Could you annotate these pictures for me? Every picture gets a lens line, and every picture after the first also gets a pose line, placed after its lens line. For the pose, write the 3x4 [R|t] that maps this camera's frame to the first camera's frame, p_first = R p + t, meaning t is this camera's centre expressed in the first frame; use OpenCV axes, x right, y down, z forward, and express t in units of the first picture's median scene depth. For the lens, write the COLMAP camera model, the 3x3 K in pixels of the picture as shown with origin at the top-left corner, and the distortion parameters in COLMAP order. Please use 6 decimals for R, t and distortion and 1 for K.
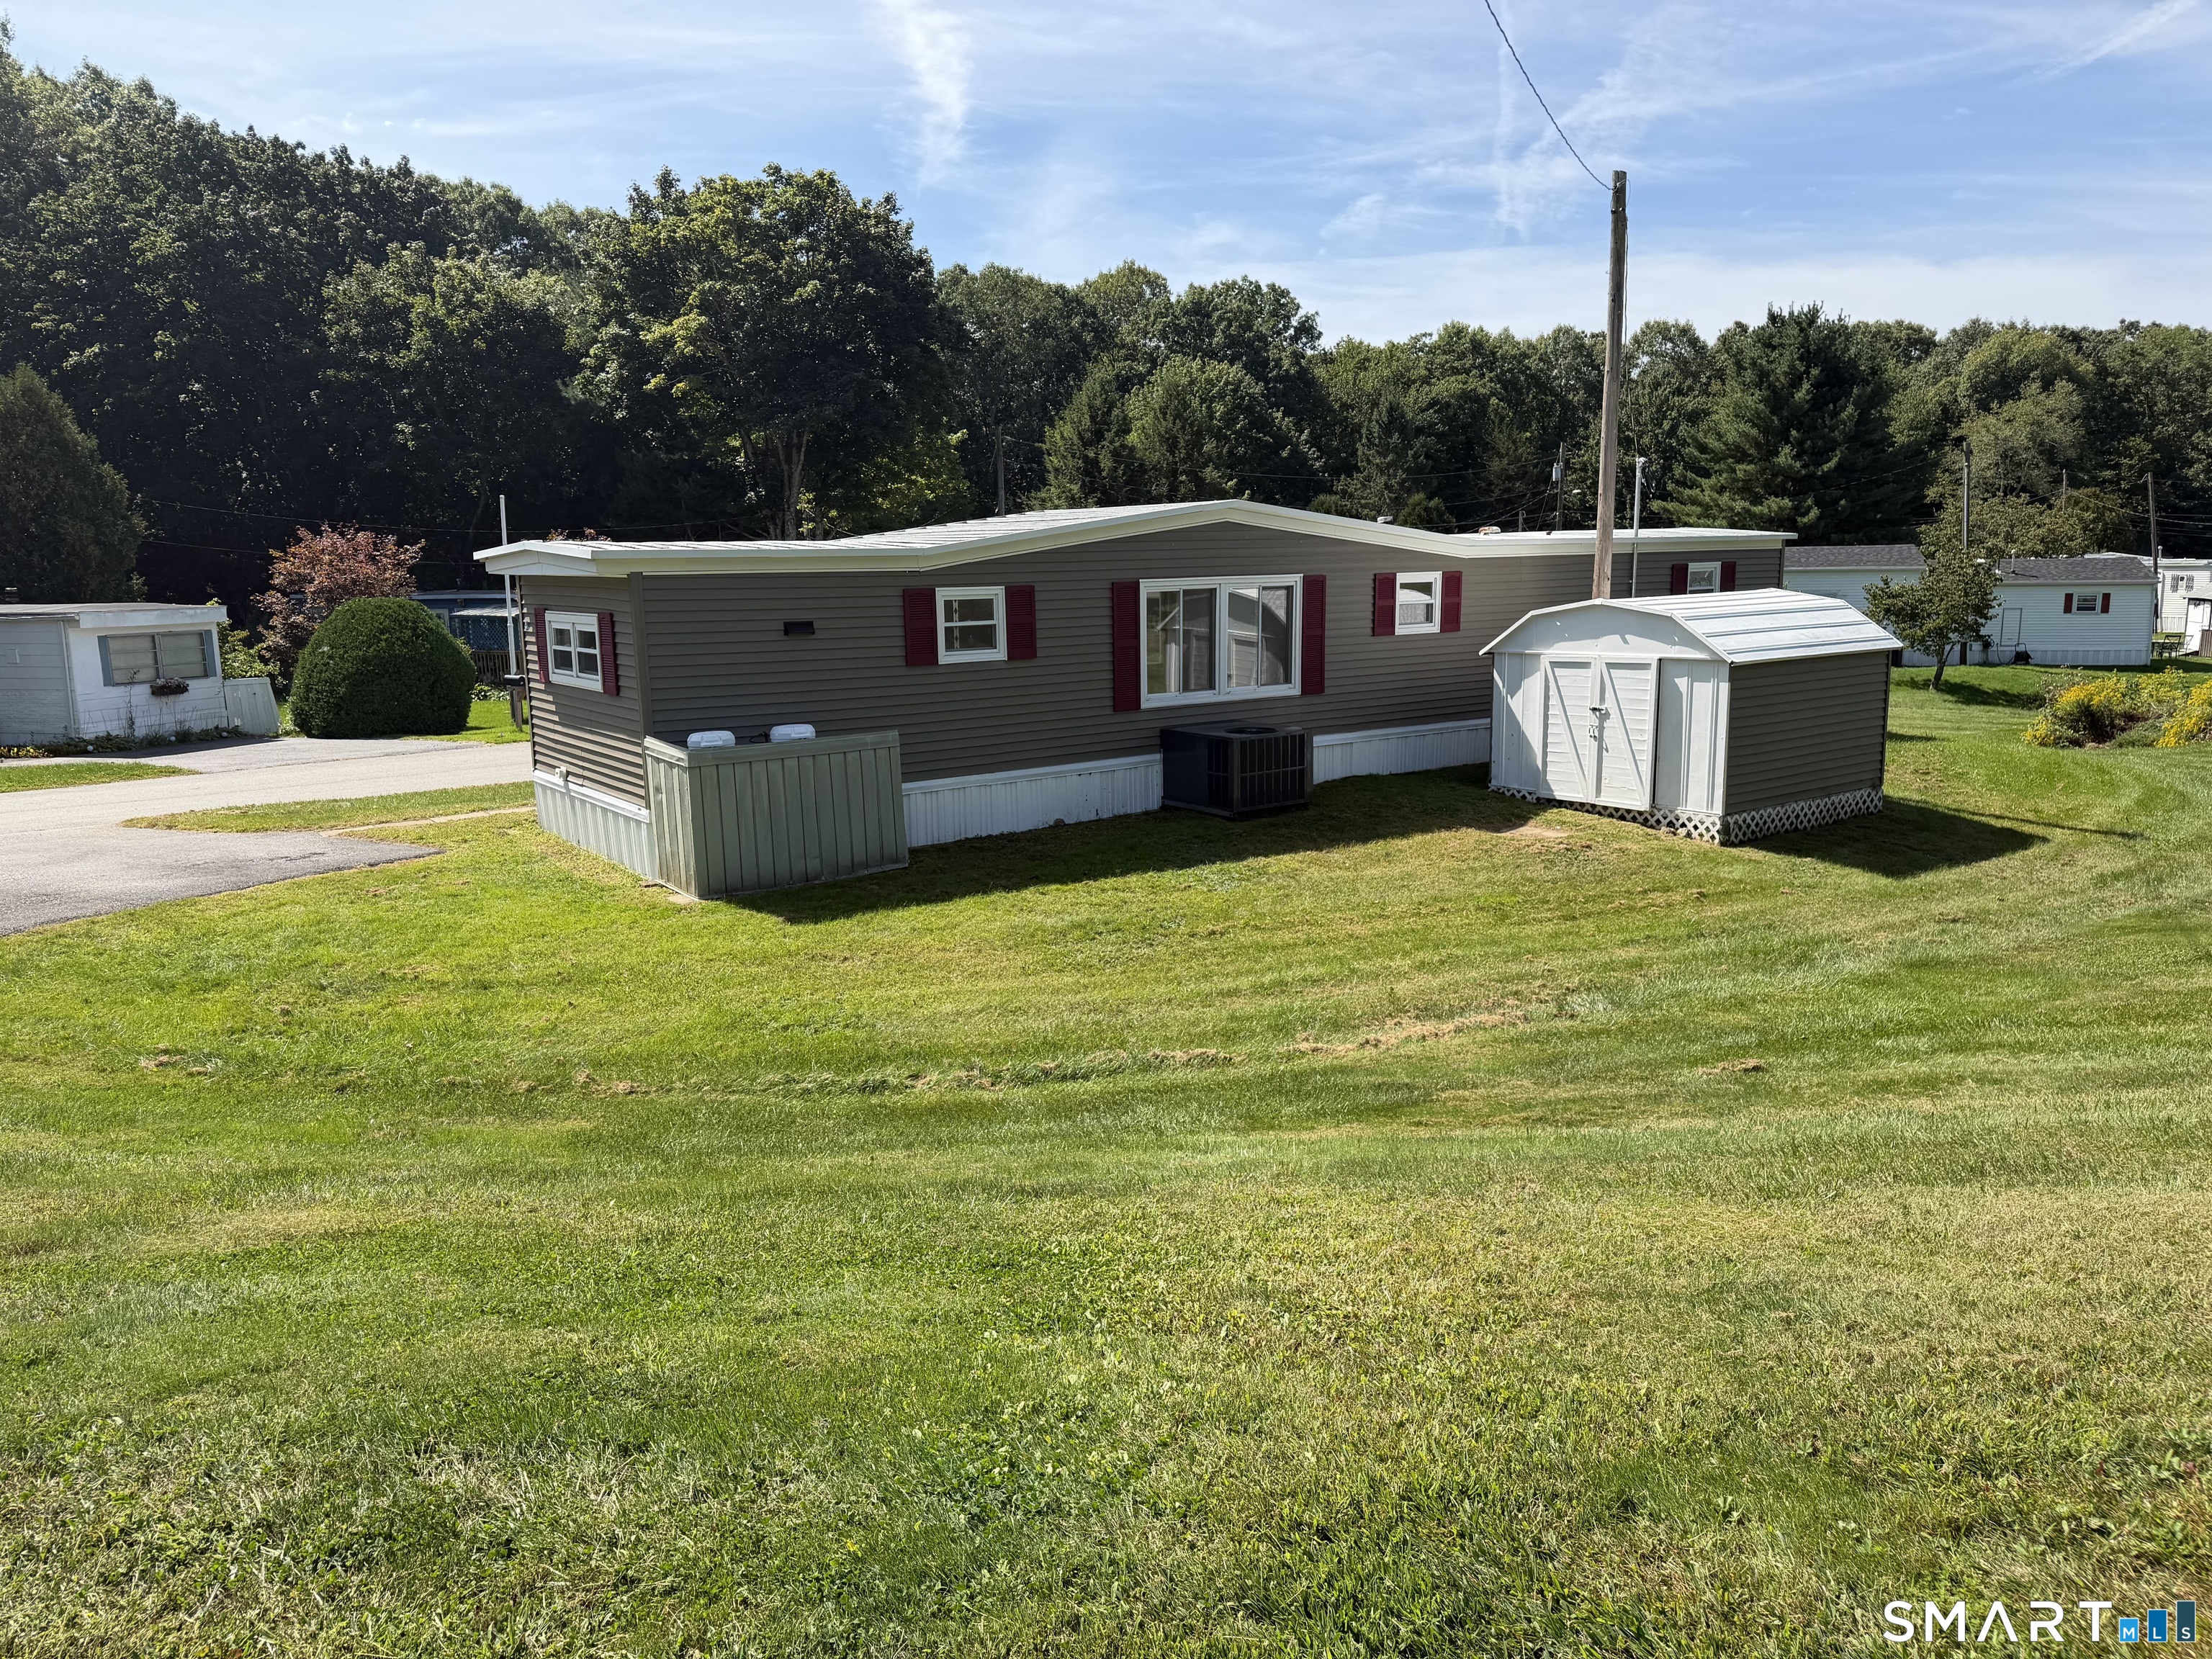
lens RADIAL K [[1538.2, 0, 1088.6], [0, 1538.2, 830.3], [0, 0, 1]] dist [0.068910, -0.074829]
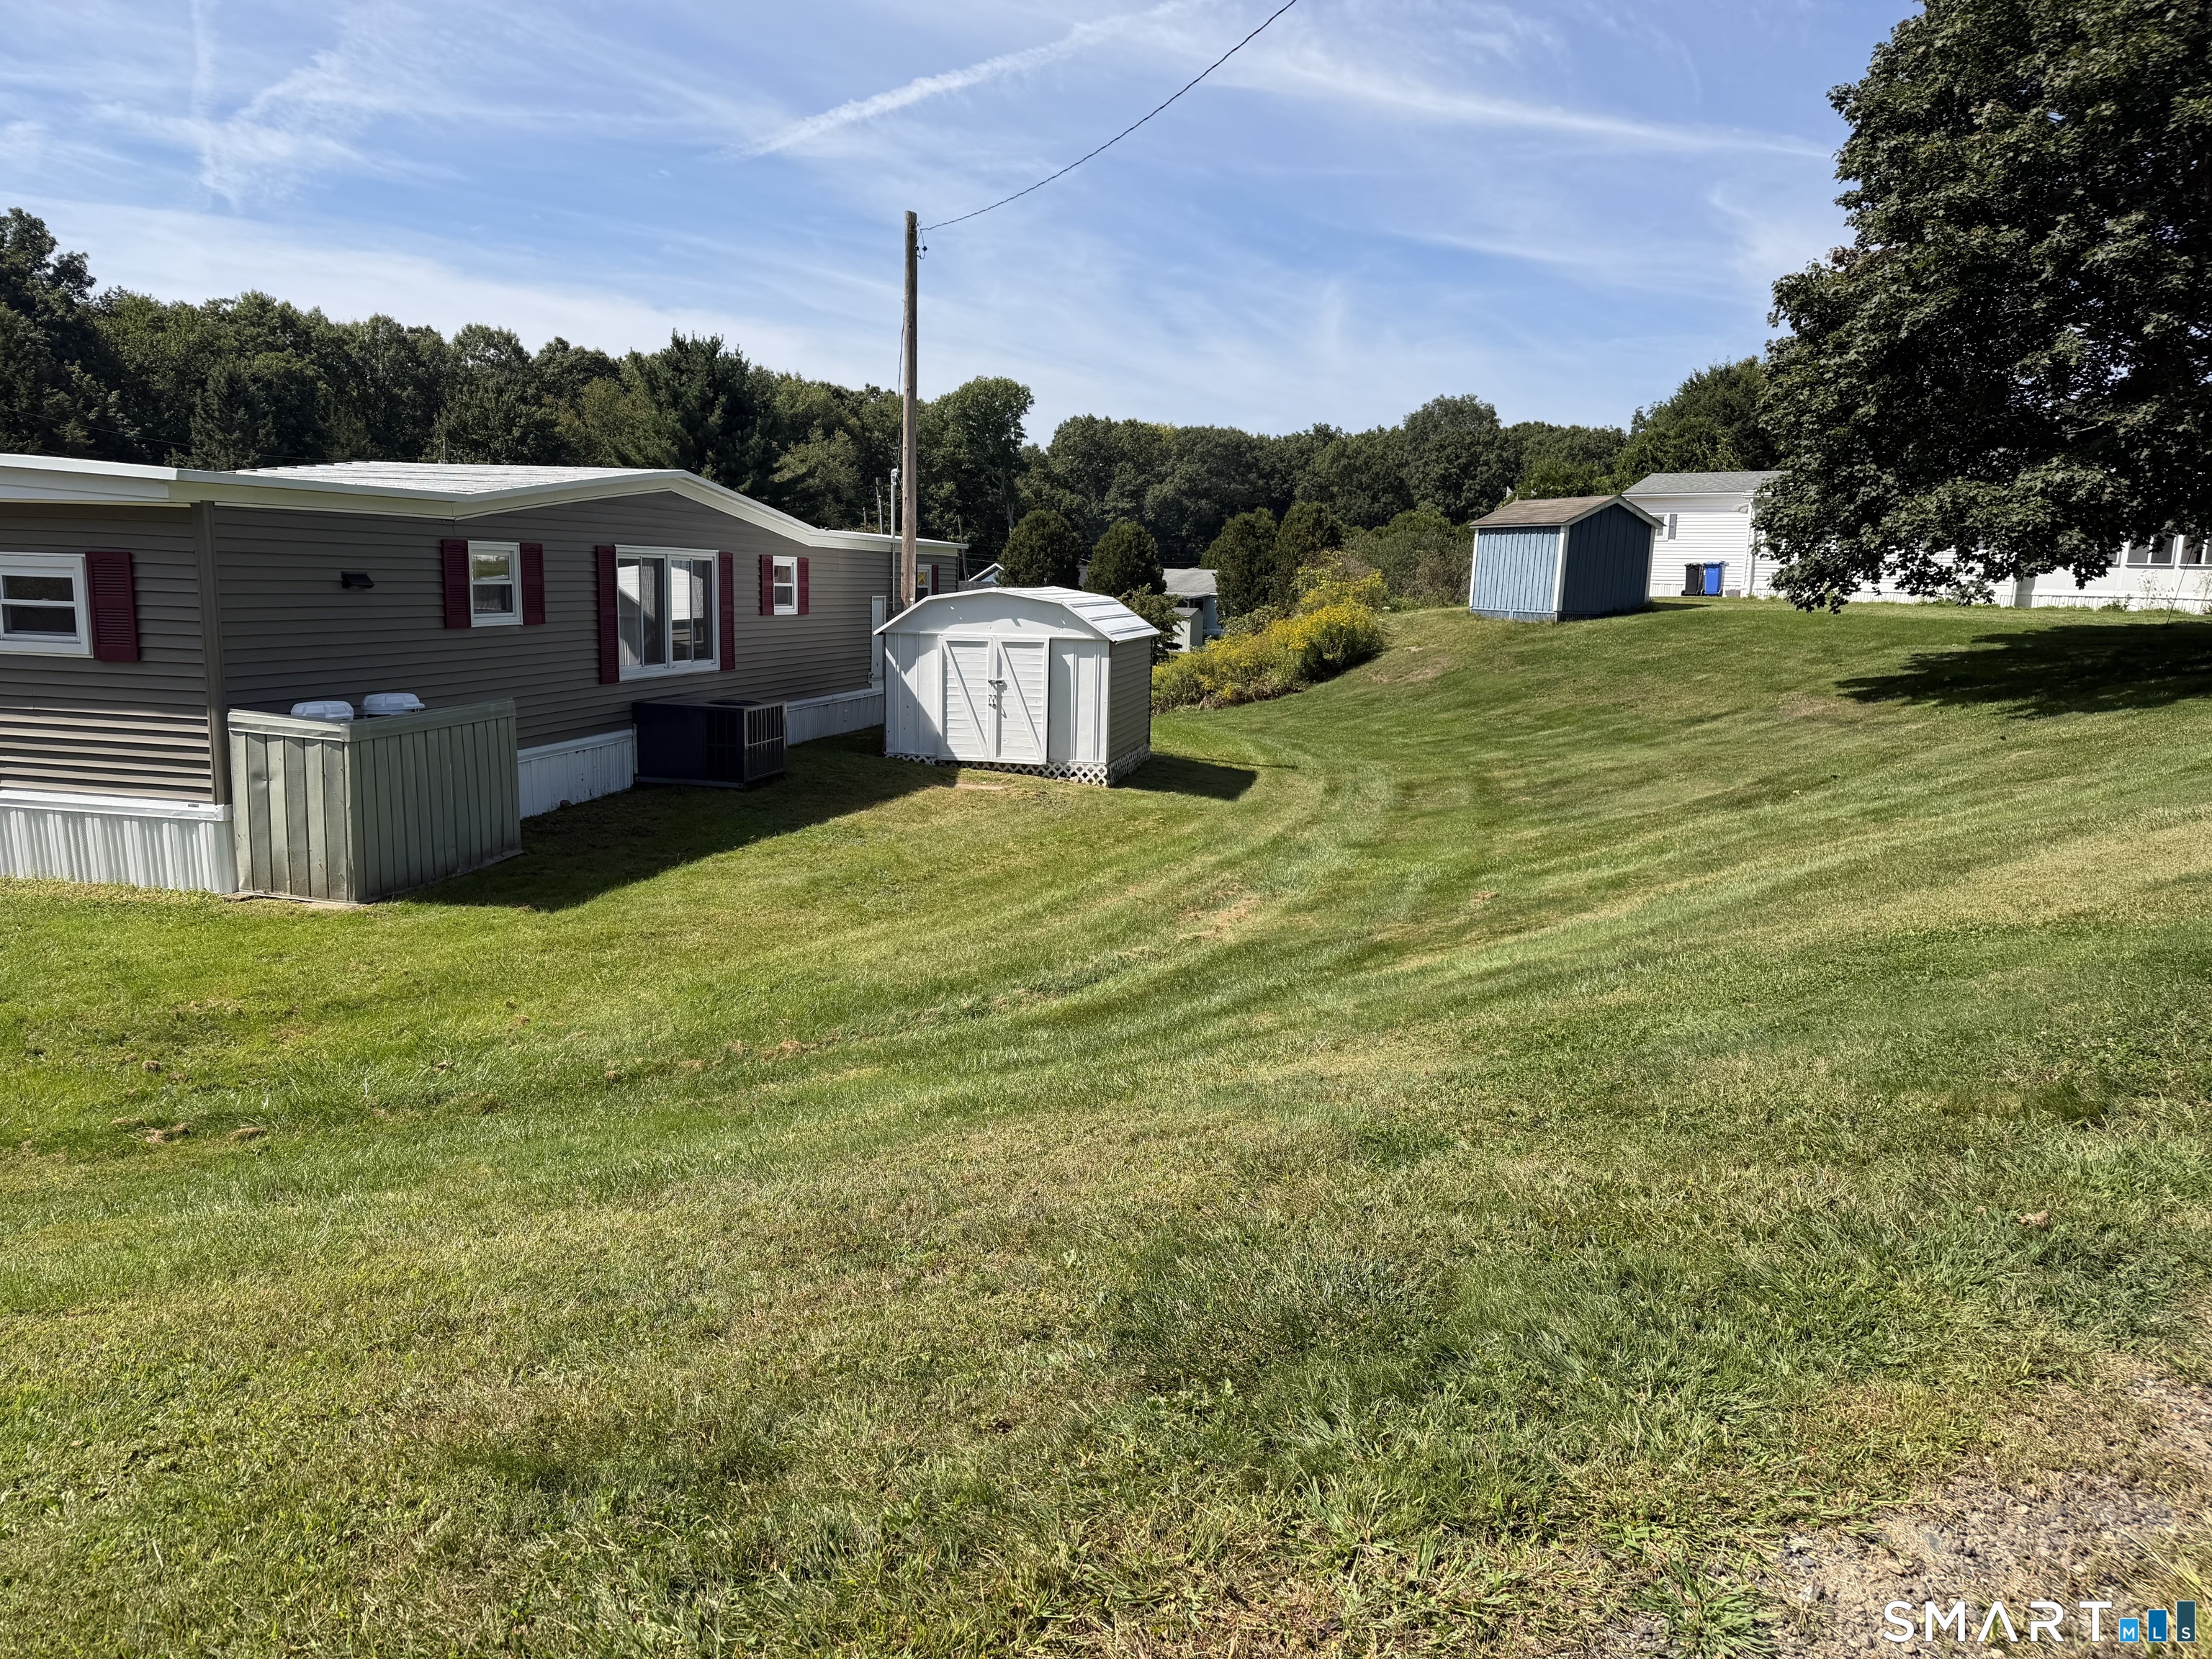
lens RADIAL K [[1538.2, 0, 1108.3], [0, 1538.2, 828.4], [0, 0, 1]] dist [0.068910, -0.074829]
pose [[0.725756, -0.073197, 0.684047, -0.368224], [0.078815, 0.996623, 0.023024, 0.012097], [-0.683423, 0.037203, 0.729074, 0.084309]]
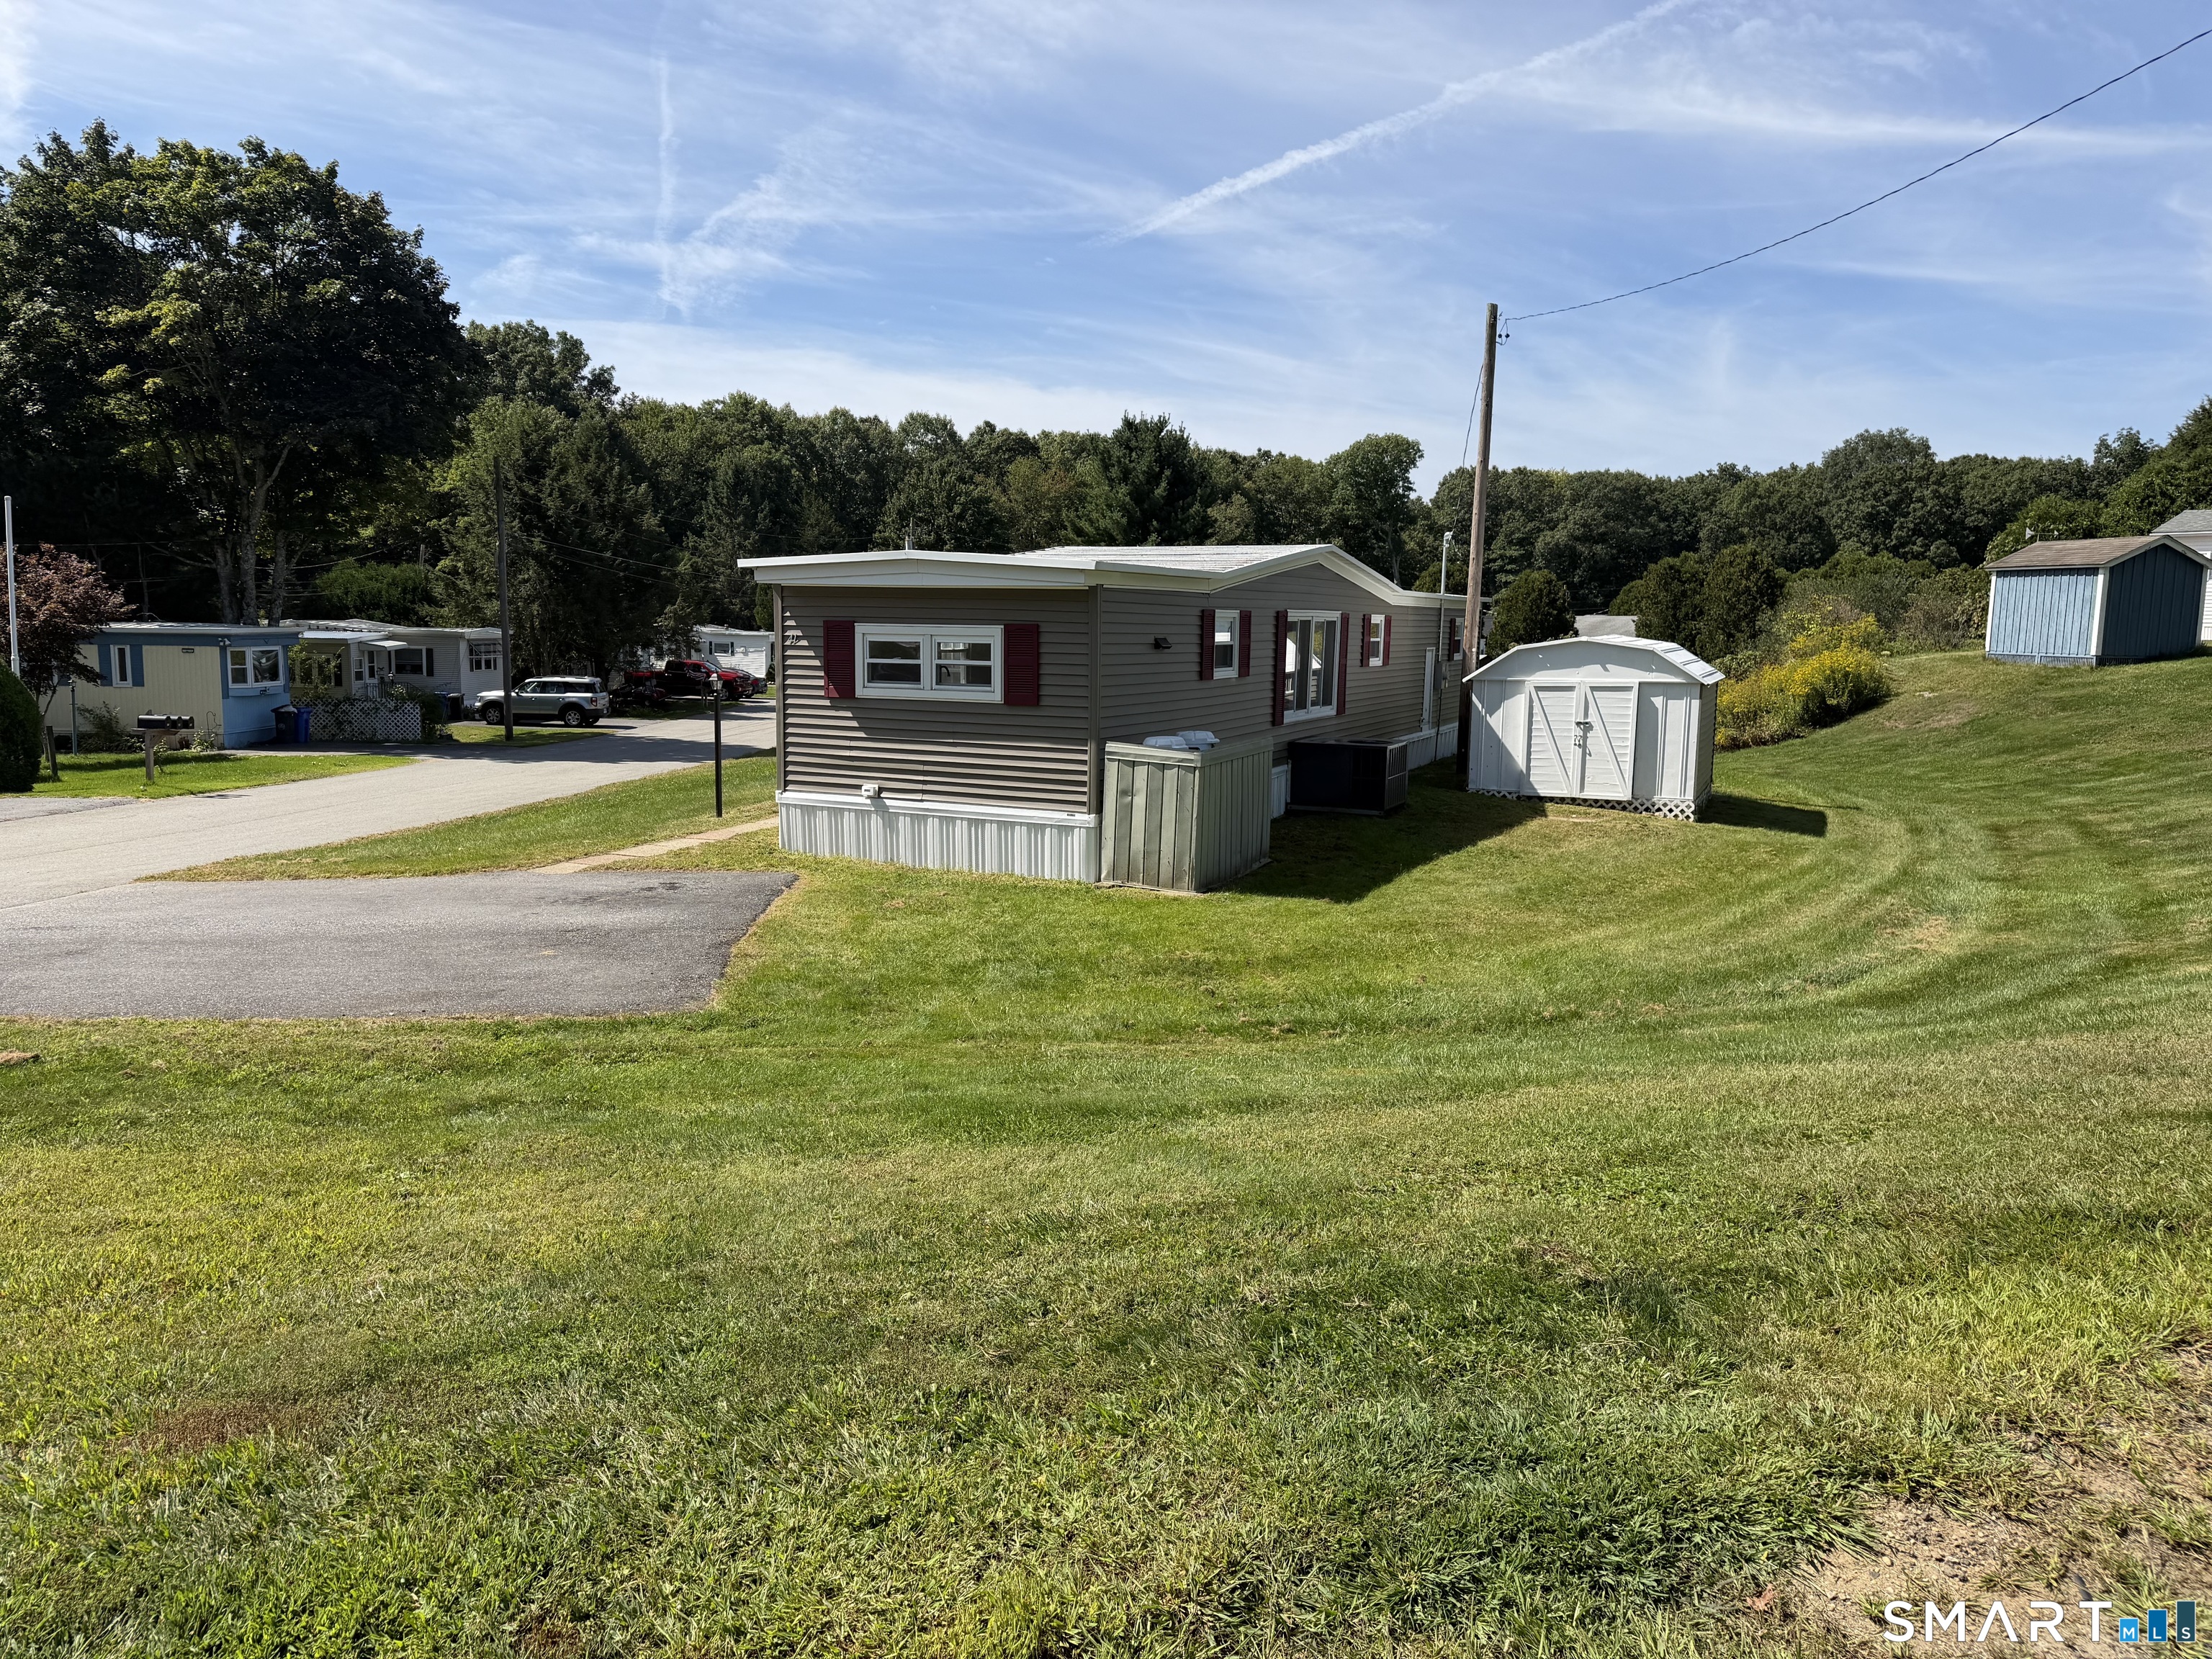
lens RADIAL K [[1538.2, 0, 1102.9], [0, 1538.2, 782.0], [0, 0, 1]] dist [0.068910, -0.074829]
pose [[0.865797, -0.022939, 0.499869, -0.580244], [0.058934, 0.996671, -0.056340, 0.017347], [-0.496912, 0.078239, 0.864267, 0.083420]]
